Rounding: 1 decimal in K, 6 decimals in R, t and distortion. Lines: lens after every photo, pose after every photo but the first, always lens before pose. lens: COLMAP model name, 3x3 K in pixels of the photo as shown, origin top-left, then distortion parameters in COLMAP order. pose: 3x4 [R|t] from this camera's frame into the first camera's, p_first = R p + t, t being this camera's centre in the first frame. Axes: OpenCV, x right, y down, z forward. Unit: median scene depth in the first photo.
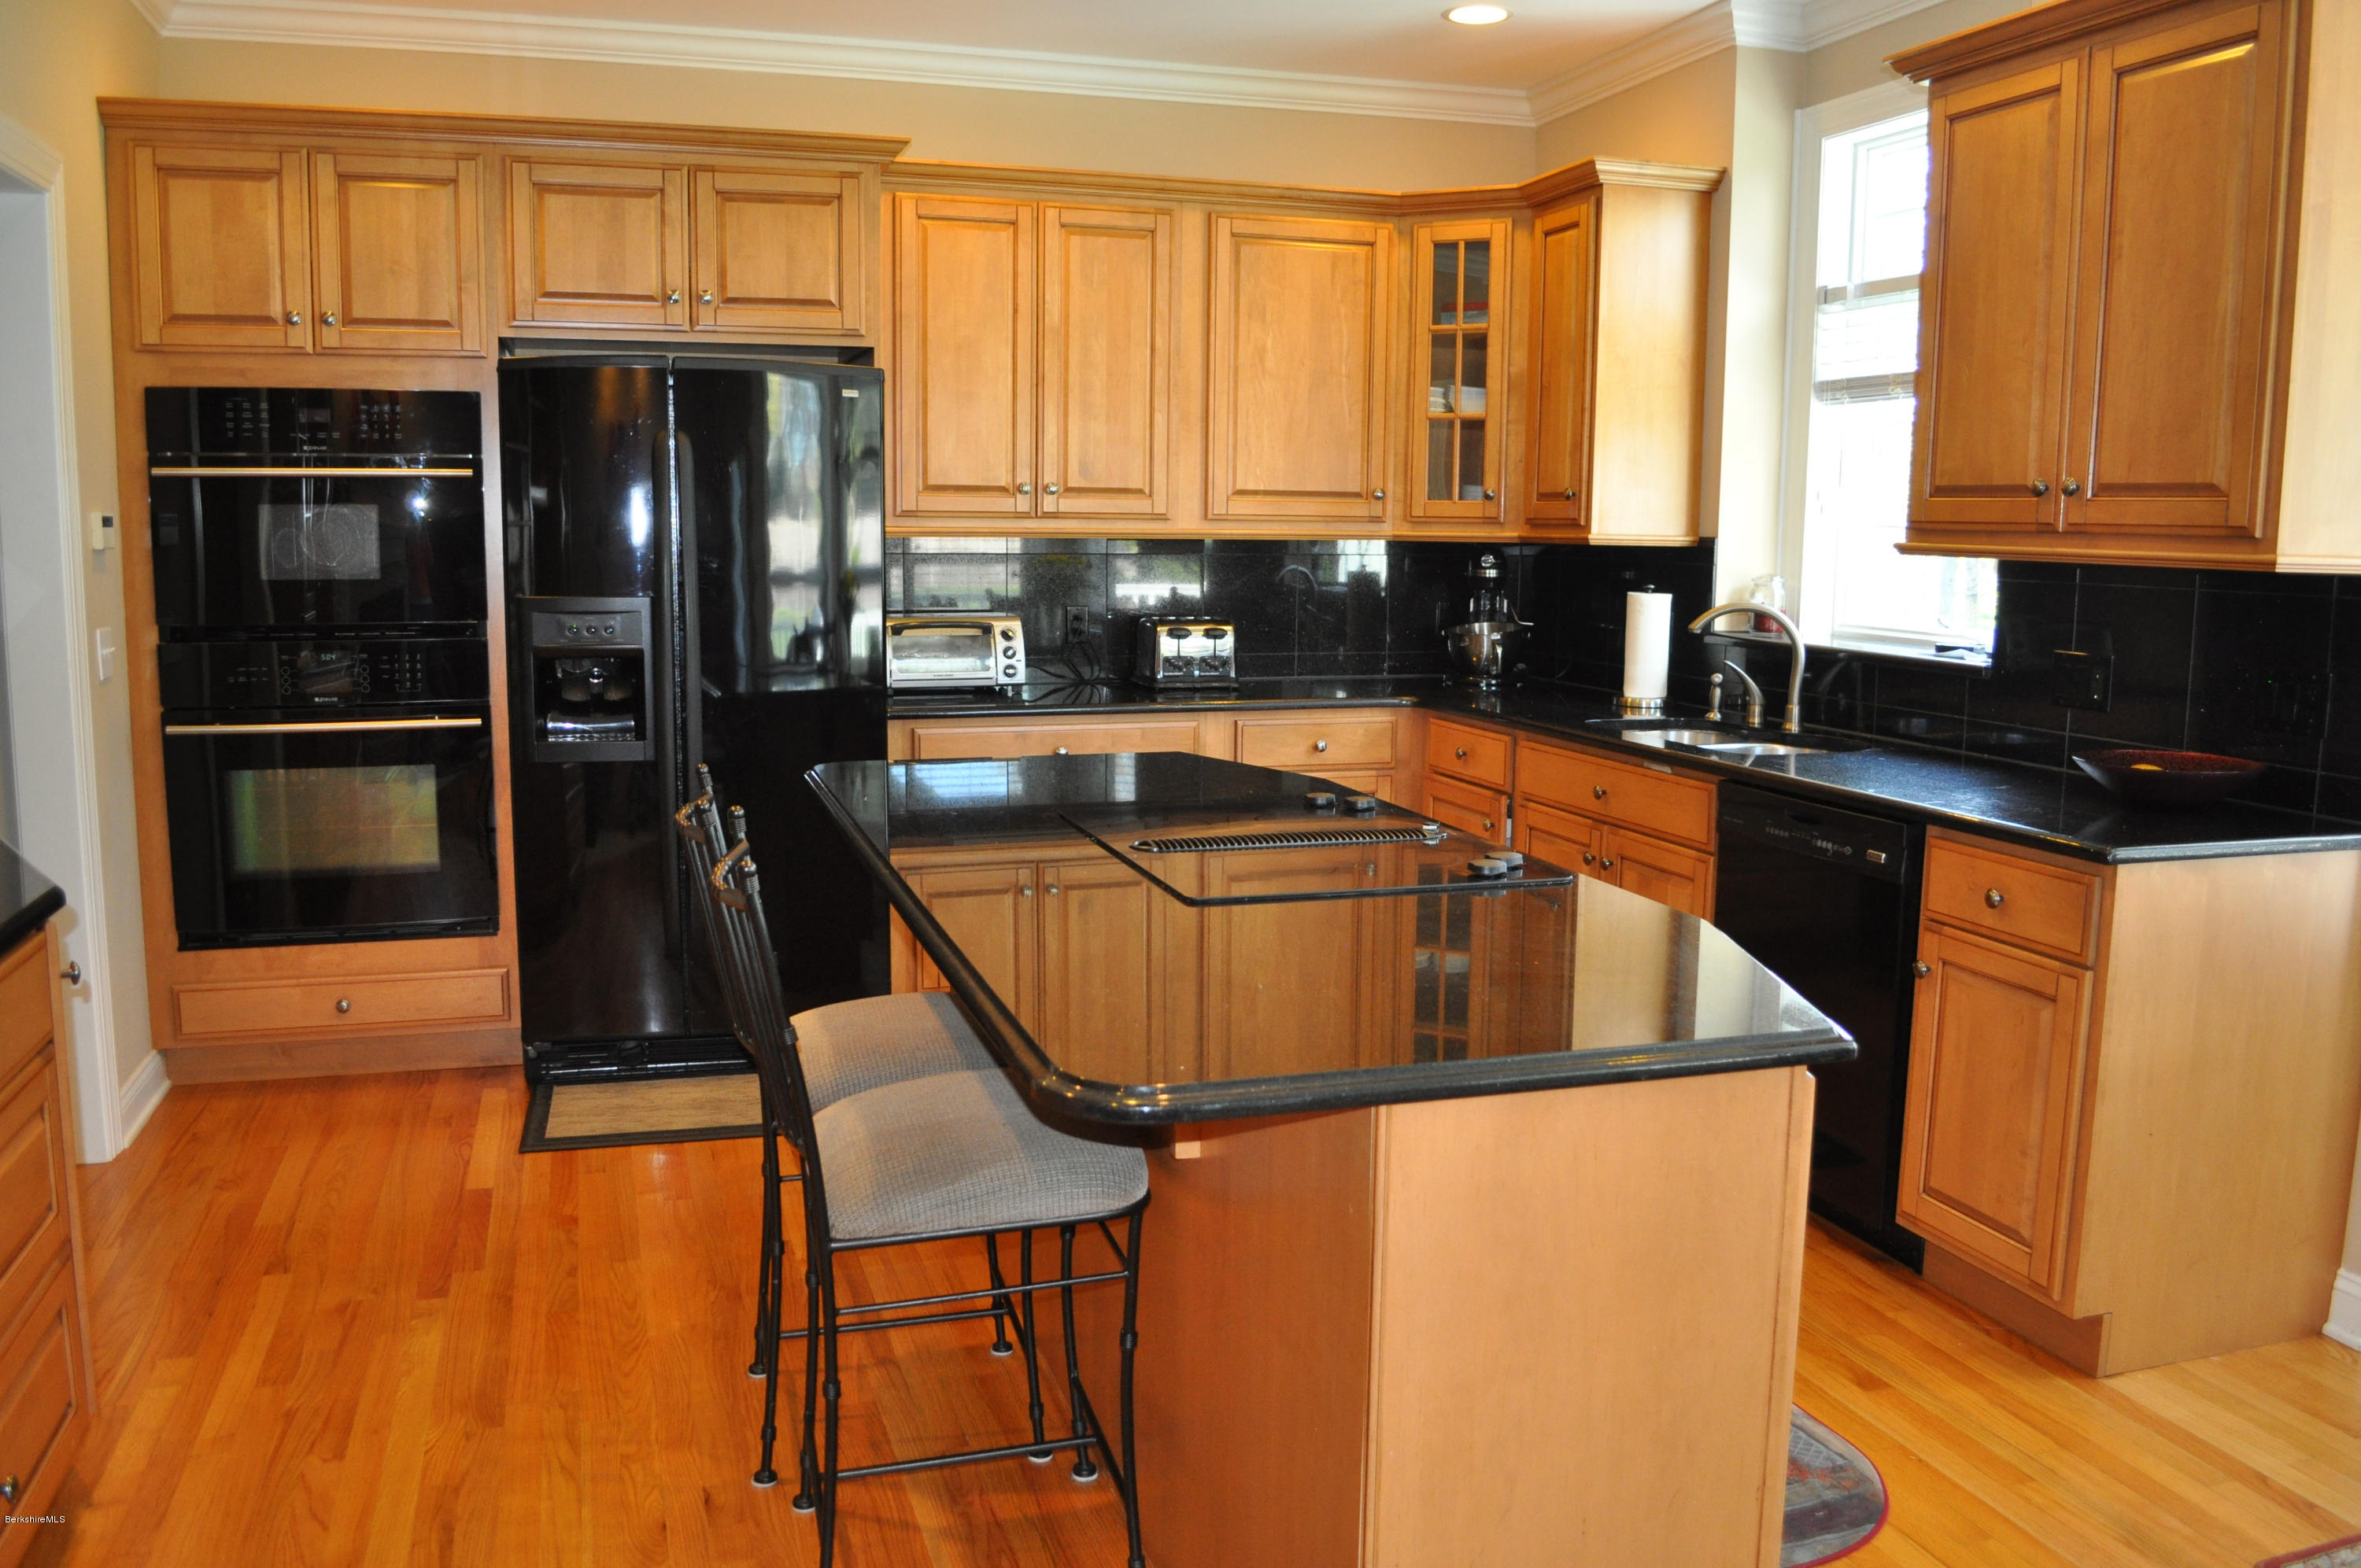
lens RADIAL K [[1848.7, 0, 1180.5], [0, 1848.7, 784.0], [0, 0, 1]] dist [-0.071830, 0.001247]
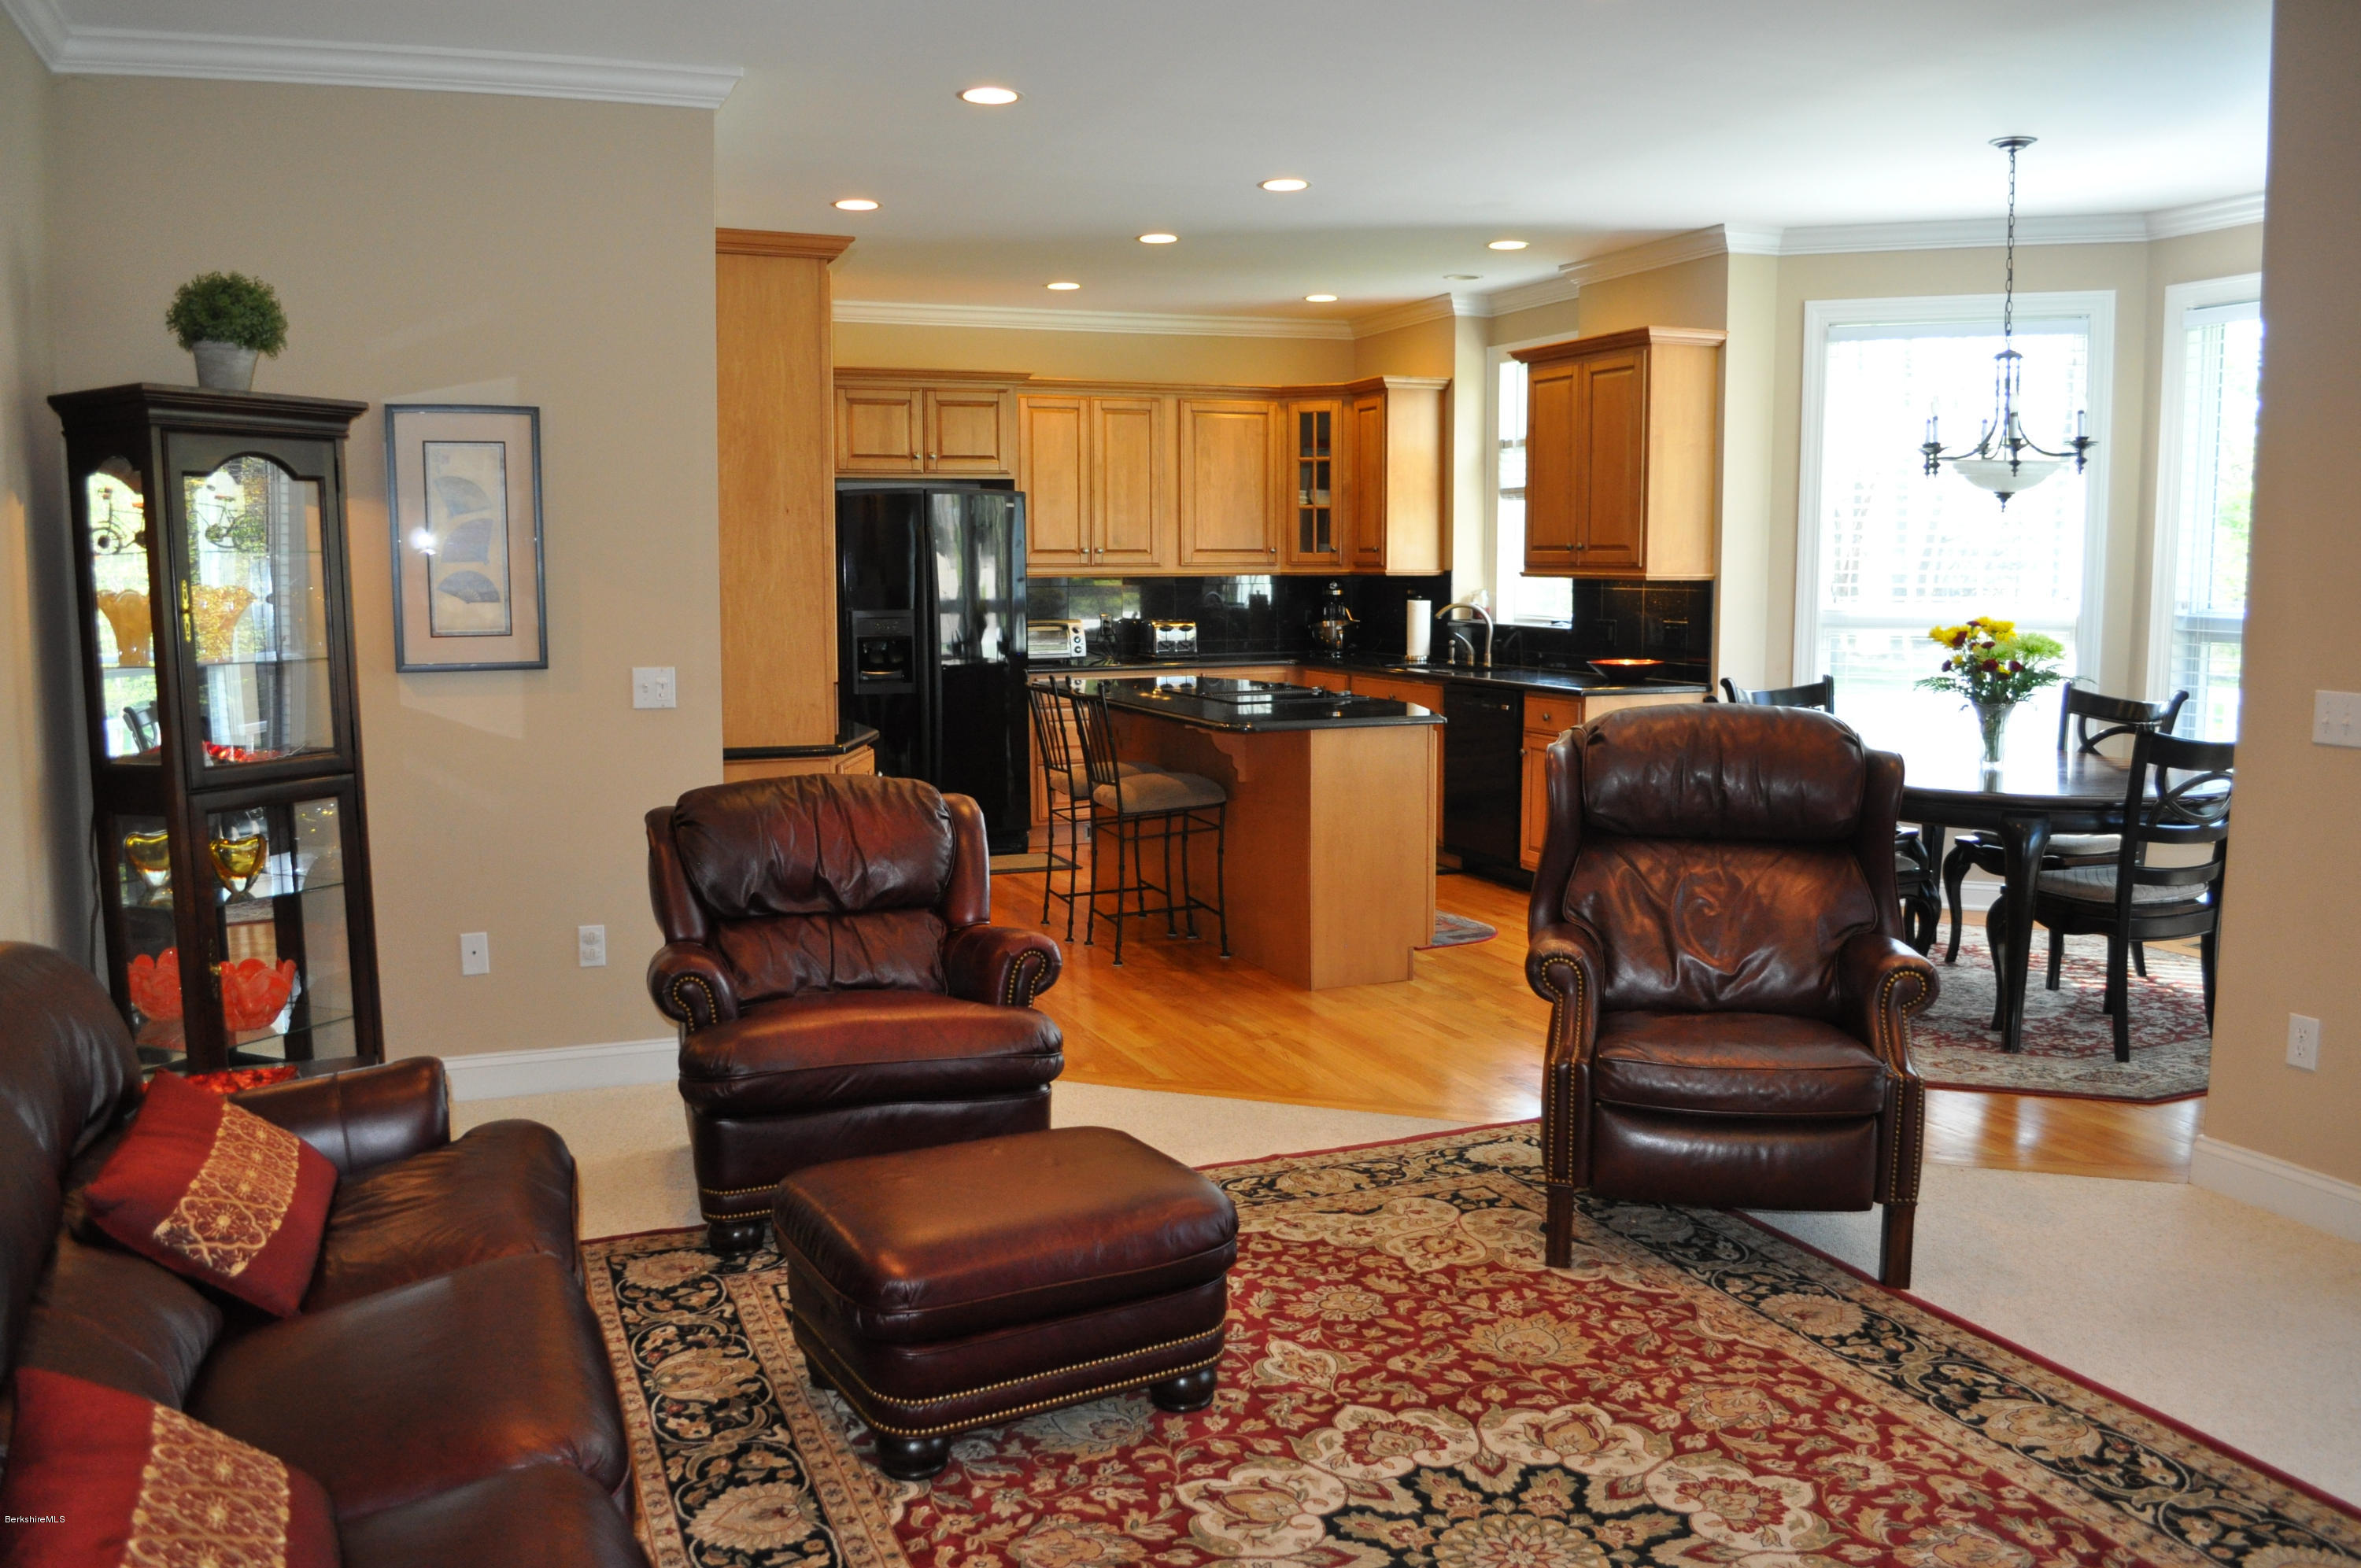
lens RADIAL K [[1848.7, 0, 1180.5], [0, 1848.7, 784.0], [0, 0, 1]] dist [-0.071830, 0.001247]
pose [[0.996433, -0.025735, 0.080369, -0.146036], [0.027395, 0.999432, -0.019616, 0.114973], [-0.079818, 0.021747, 0.996572, -0.863969]]
